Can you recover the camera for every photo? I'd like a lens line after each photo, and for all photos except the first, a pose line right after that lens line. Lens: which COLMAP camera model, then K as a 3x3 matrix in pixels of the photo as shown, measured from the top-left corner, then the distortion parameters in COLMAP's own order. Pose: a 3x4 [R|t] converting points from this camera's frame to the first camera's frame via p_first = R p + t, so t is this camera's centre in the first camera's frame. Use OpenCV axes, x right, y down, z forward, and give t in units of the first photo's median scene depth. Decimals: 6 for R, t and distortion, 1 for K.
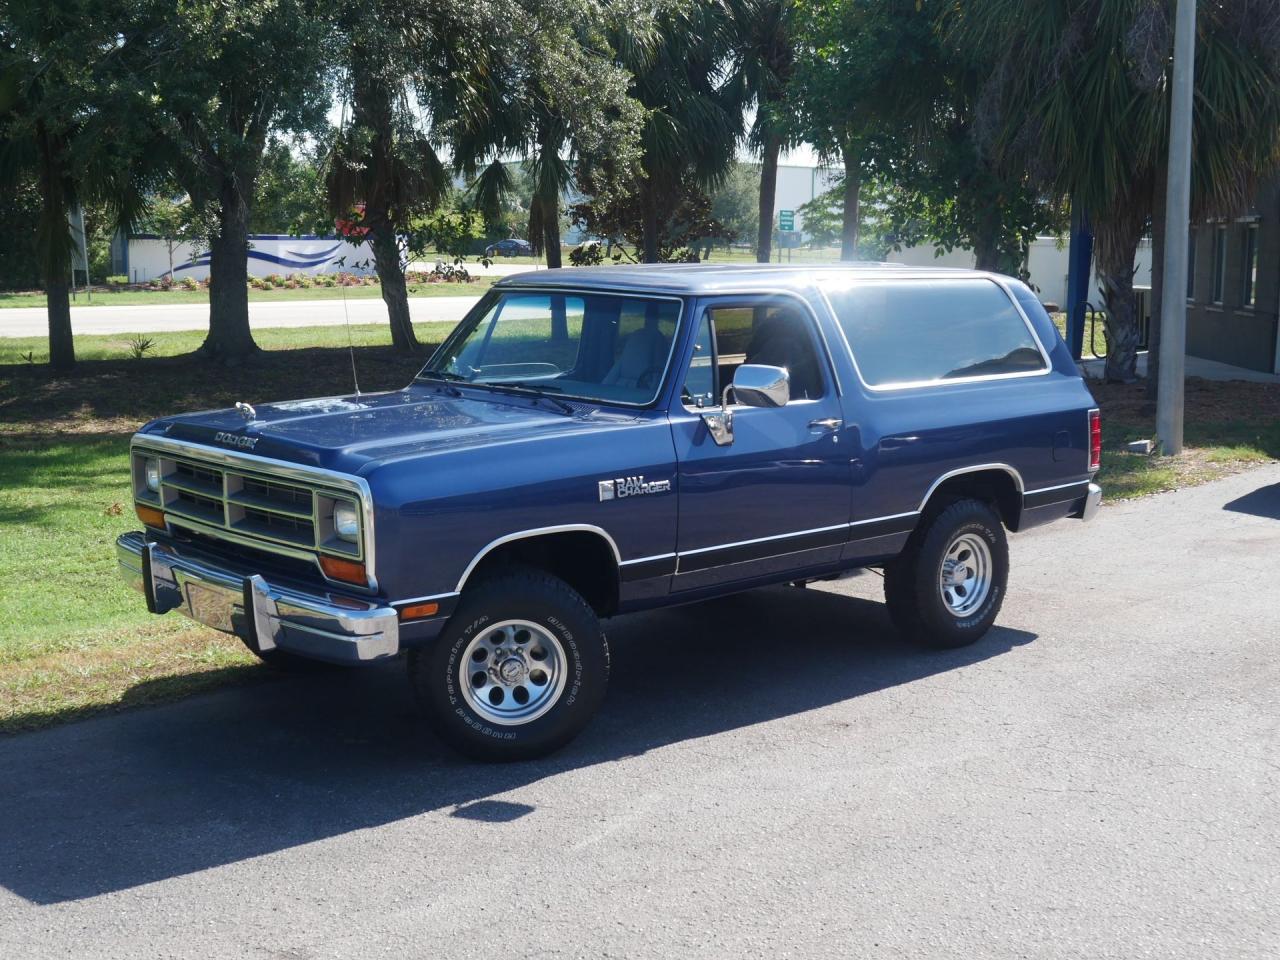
lens RADIAL K [[1724.4, 0, 637.9], [0, 1724.4, 484.9], [0, 0, 1]] dist [0.028026, -0.026215]
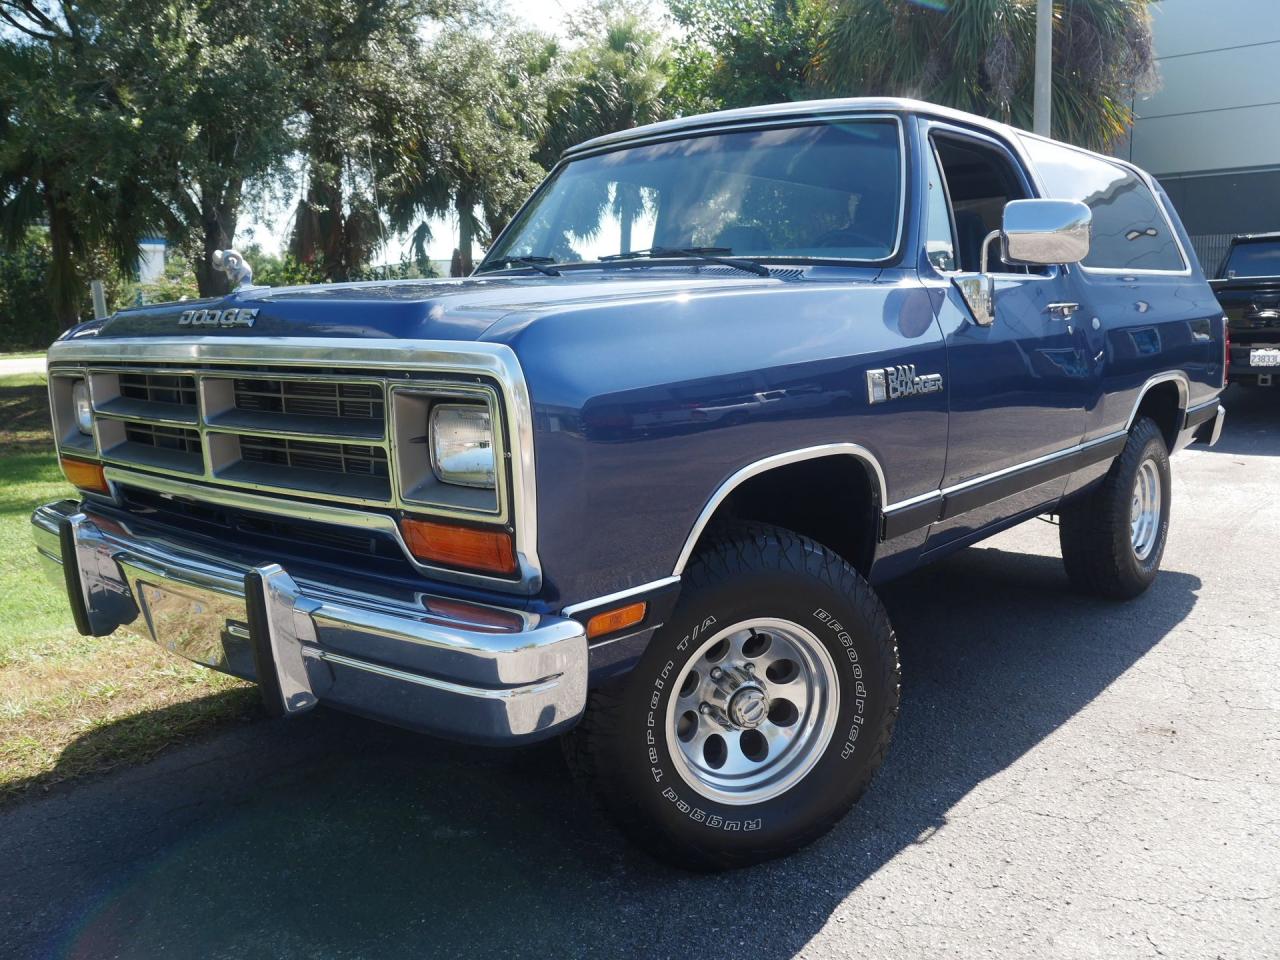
lens RADIAL K [[1094.3, 0, 640.1], [0, 1094.3, 484.0], [0, 0, 1]] dist [-0.014063, -0.000070]
pose [[0.990415, -0.046480, 0.130066, -0.060645], [0.045257, 0.998899, 0.012345, 0.011658], [-0.130497, -0.006340, 0.991428, 0.262639]]
